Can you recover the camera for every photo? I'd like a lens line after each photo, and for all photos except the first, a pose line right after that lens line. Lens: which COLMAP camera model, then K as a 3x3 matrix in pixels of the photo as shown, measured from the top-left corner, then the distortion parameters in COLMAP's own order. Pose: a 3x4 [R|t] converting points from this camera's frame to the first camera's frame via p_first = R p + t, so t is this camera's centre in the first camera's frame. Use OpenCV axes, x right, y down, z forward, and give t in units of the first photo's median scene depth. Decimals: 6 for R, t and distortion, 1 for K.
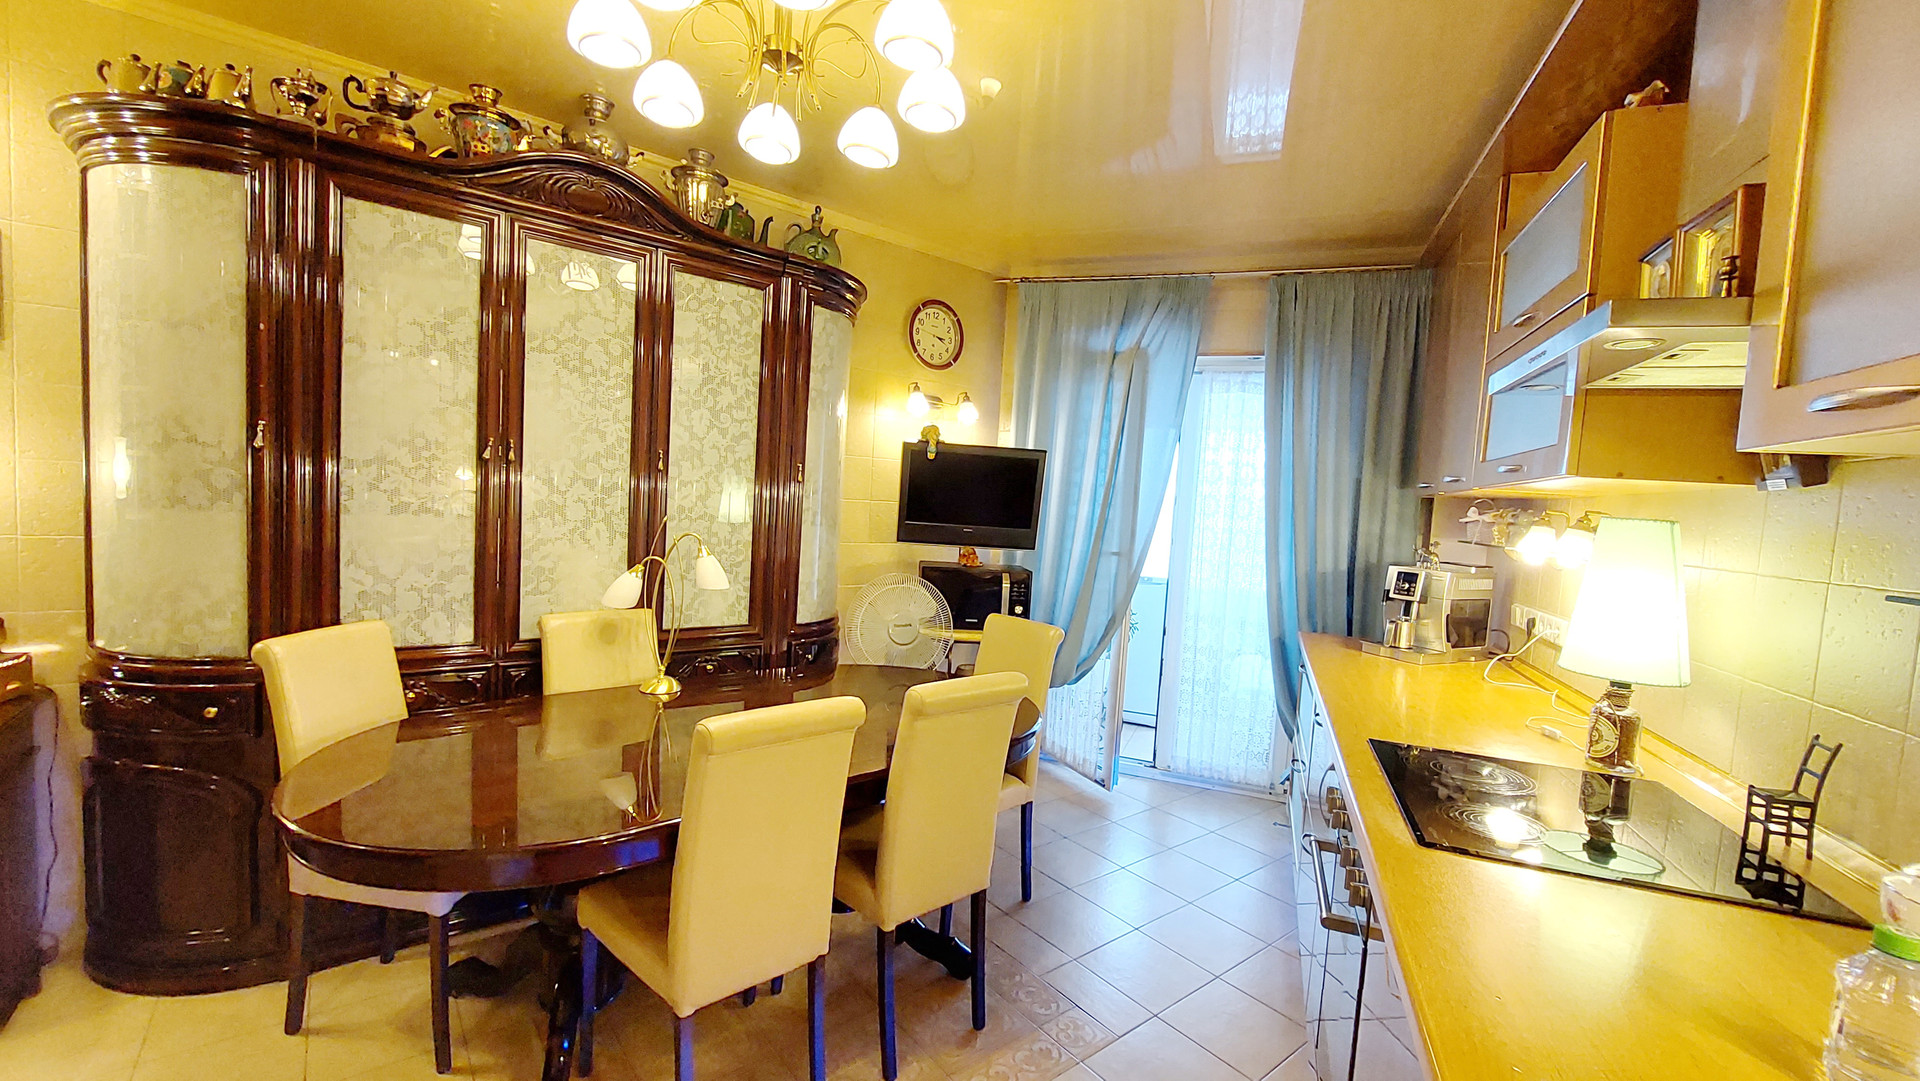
lens RADIAL K [[768.2, 0, 958.1], [0, 768.2, 544.5], [0, 0, 1]] dist [-0.009169, -0.000628]
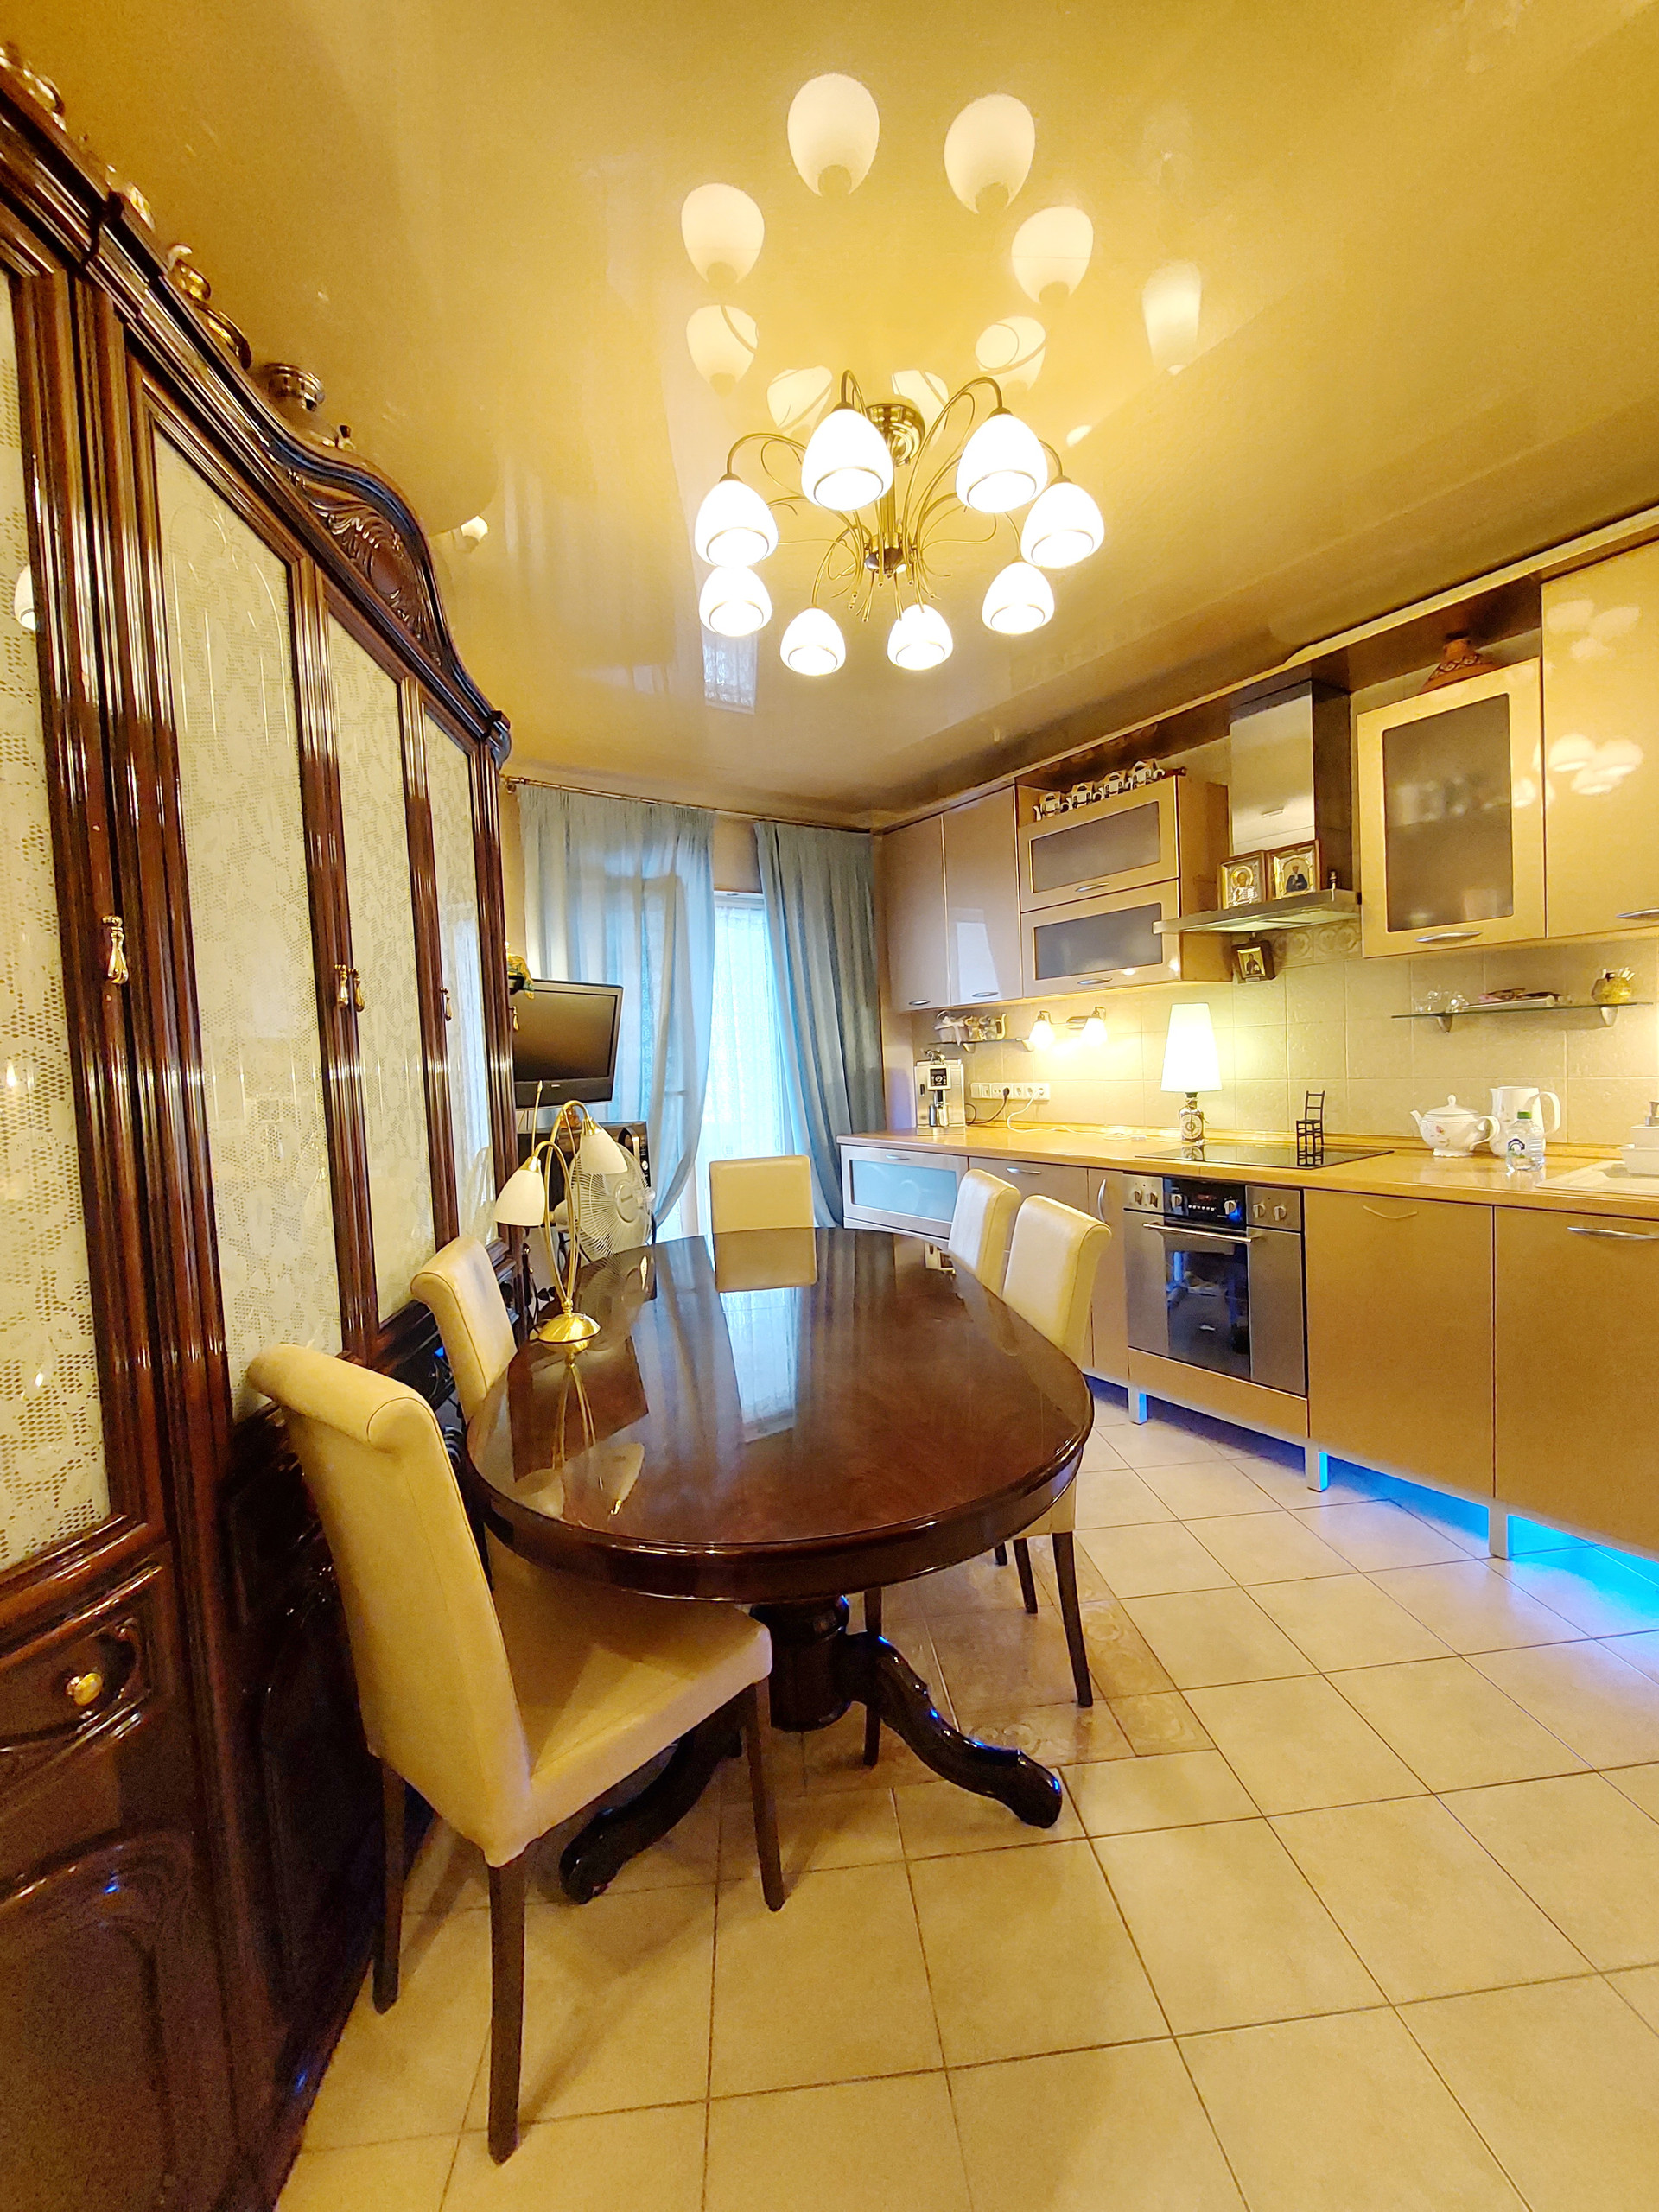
lens RADIAL K [[885.5, 0, 819.2], [0, 885.5, 1090.4], [0, 0, 1]] dist [-0.009756, -0.000923]
pose [[0.549582, -0.117258, 0.827170, -1.025573], [0.133258, 0.989729, 0.051764, -0.042107], [-0.824743, 0.081778, 0.559563, 0.427580]]
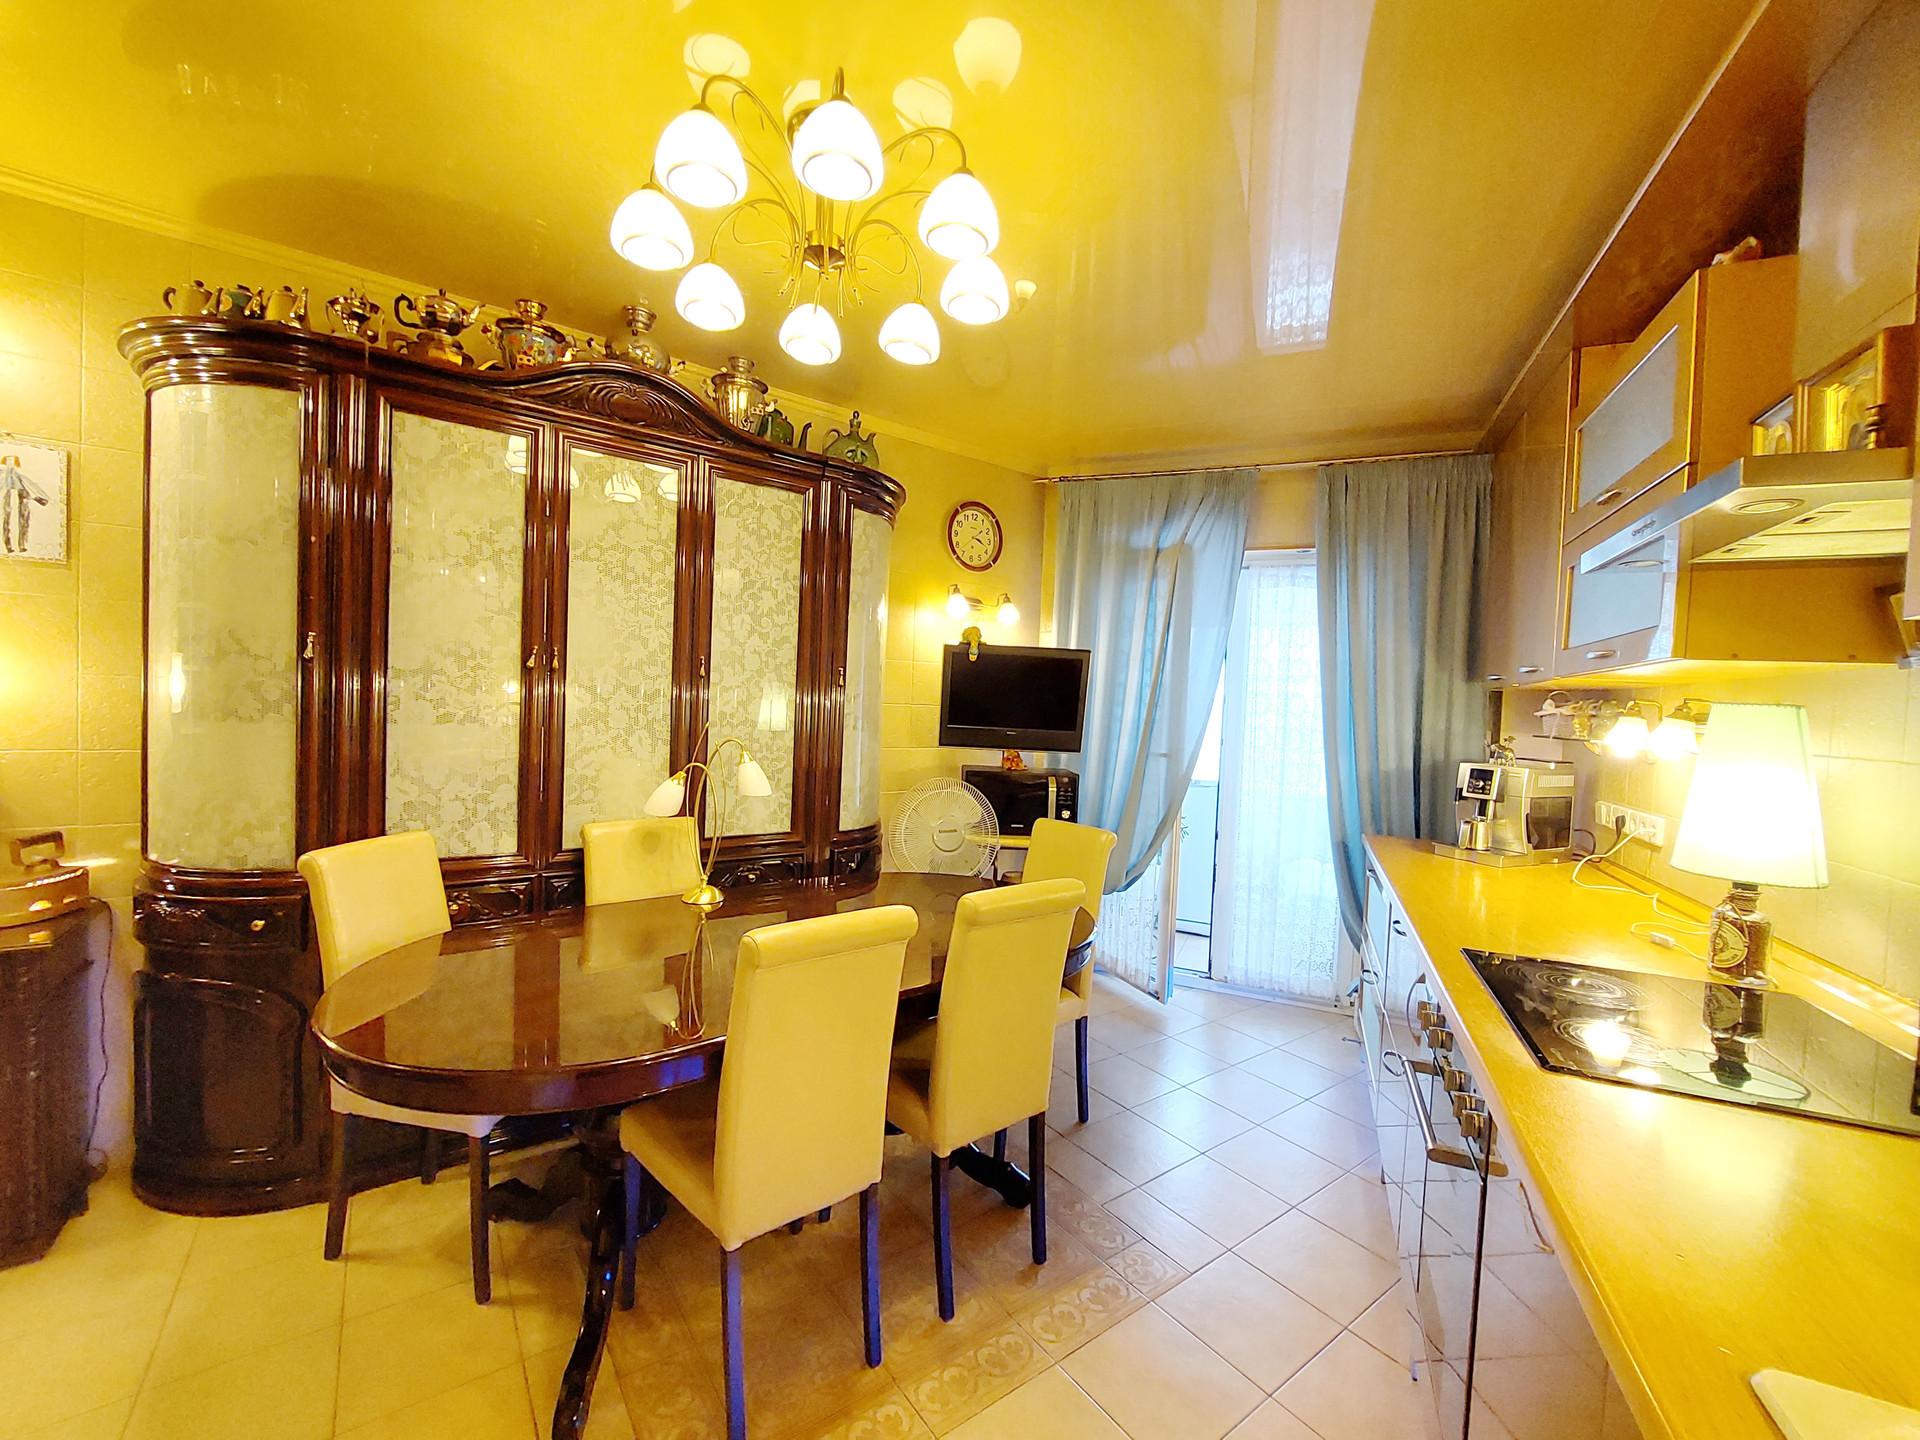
lens RADIAL K [[768.6, 0, 958.2], [0, 768.6, 723.4], [0, 0, 1]] dist [-0.009756, -0.000923]
pose [[0.998871, -0.016593, -0.044502, -0.018647], [0.014938, 0.999193, -0.037283, 0.006926], [0.045085, 0.036577, 0.998313, 0.035654]]
